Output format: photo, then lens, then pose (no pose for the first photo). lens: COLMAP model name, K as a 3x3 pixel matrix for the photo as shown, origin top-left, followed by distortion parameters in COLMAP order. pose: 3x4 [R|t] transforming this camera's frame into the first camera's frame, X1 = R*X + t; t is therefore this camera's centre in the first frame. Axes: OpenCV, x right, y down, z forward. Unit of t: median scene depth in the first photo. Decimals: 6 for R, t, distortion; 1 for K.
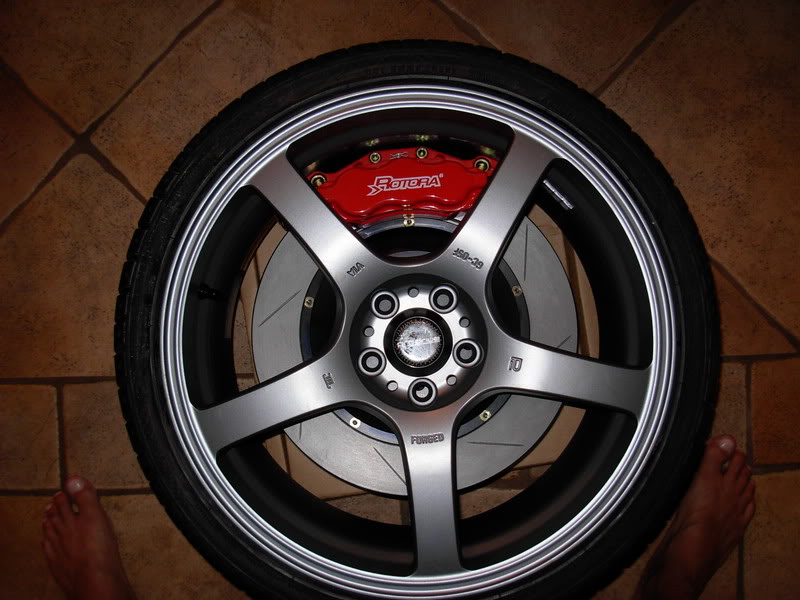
lens RADIAL K [[878.0, 0, 400.0], [0, 878.0, 300.0], [0, 0, 1]] dist [-0.209886, 0.004778]
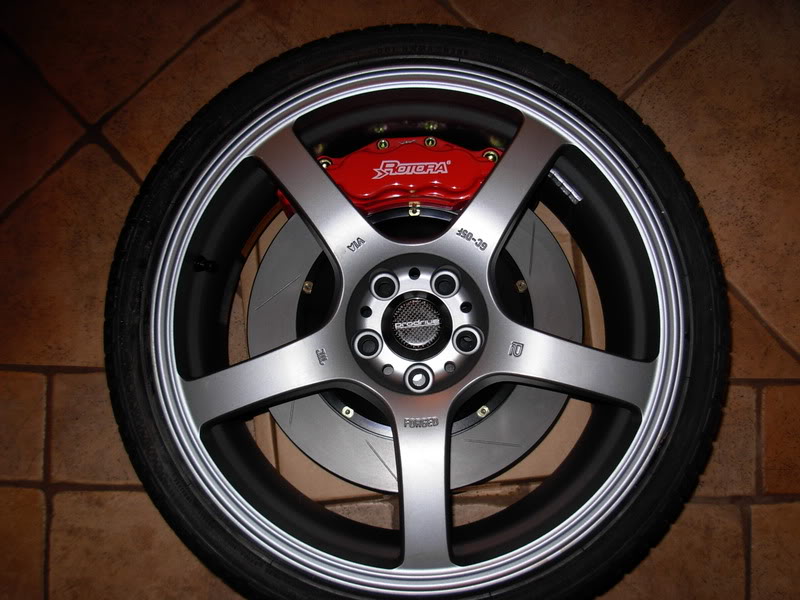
lens RADIAL K [[878.0, 0, 400.0], [0, 878.0, 300.0], [0, 0, 1]] dist [-0.209886, 0.004778]
pose [[0.998656, 0.048749, -0.017583, 0.017102], [-0.050145, 0.994638, -0.090444, 0.103607], [0.013079, 0.091204, 0.995746, 0.032206]]
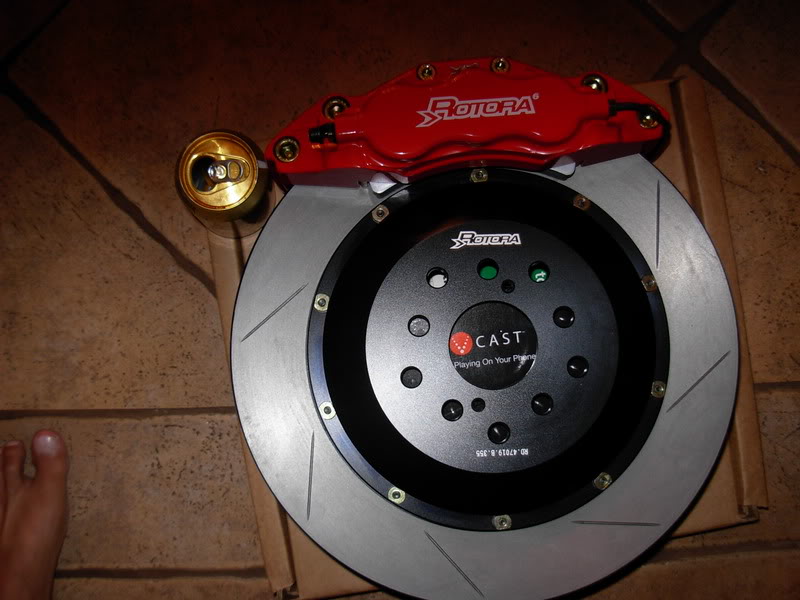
lens RADIAL K [[823.9, 0, 414.3], [0, 823.9, 308.9], [0, 0, 1]] dist [-0.140569, 0.010678]
pose [[0.999775, -0.003598, 0.020919, -0.051440], [0.003446, 0.999967, 0.007304, 0.003376], [-0.020945, -0.007230, 0.999754, 0.425188]]
